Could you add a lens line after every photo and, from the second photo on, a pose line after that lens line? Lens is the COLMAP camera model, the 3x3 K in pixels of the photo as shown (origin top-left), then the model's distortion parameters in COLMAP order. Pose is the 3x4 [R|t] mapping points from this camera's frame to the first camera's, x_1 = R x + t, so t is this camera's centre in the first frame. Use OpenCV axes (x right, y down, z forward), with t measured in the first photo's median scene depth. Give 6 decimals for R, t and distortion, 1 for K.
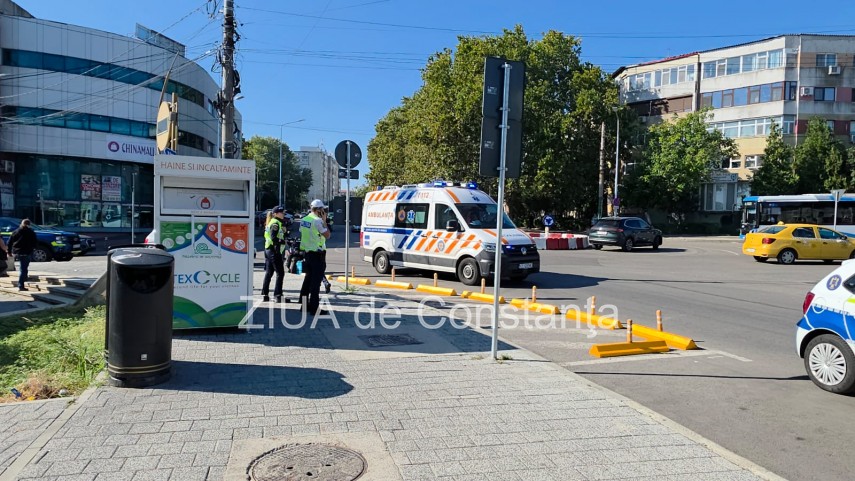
lens RADIAL K [[565.9, 0, 418.6], [0, 565.9, 244.5], [0, 0, 1]] dist [0.025951, -0.021011]
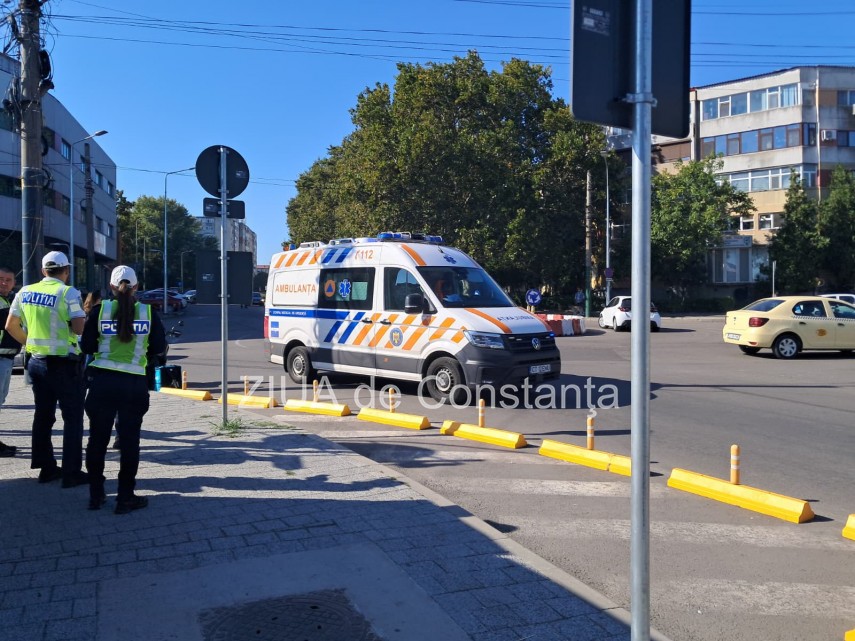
lens RADIAL K [[674.4, 0, 424.2], [0, 674.4, 319.9], [0, 0, 1]] dist [0.055804, -0.076747]
pose [[0.994375, -0.017892, 0.104394, -0.004418], [0.019396, 0.999722, -0.013407, -0.005149], [-0.104125, 0.015356, 0.994446, 0.243511]]
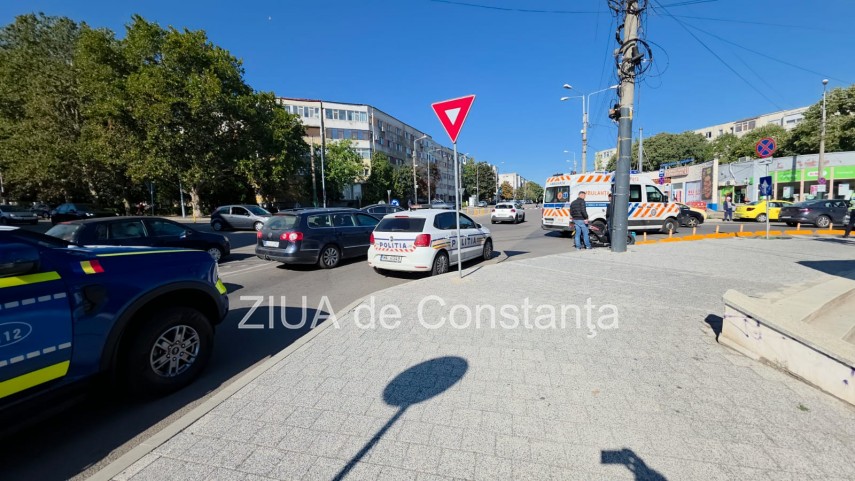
lens RADIAL K [[338.7, 0, 427.1], [0, 338.7, 242.6], [0, 0, 1]] dist [0.014299, -0.007818]
pose [[0.390962, -0.113618, 0.913367, -0.937500], [0.063561, 0.993315, 0.096356, -0.039095], [-0.918210, 0.020383, 0.395570, 1.050289]]
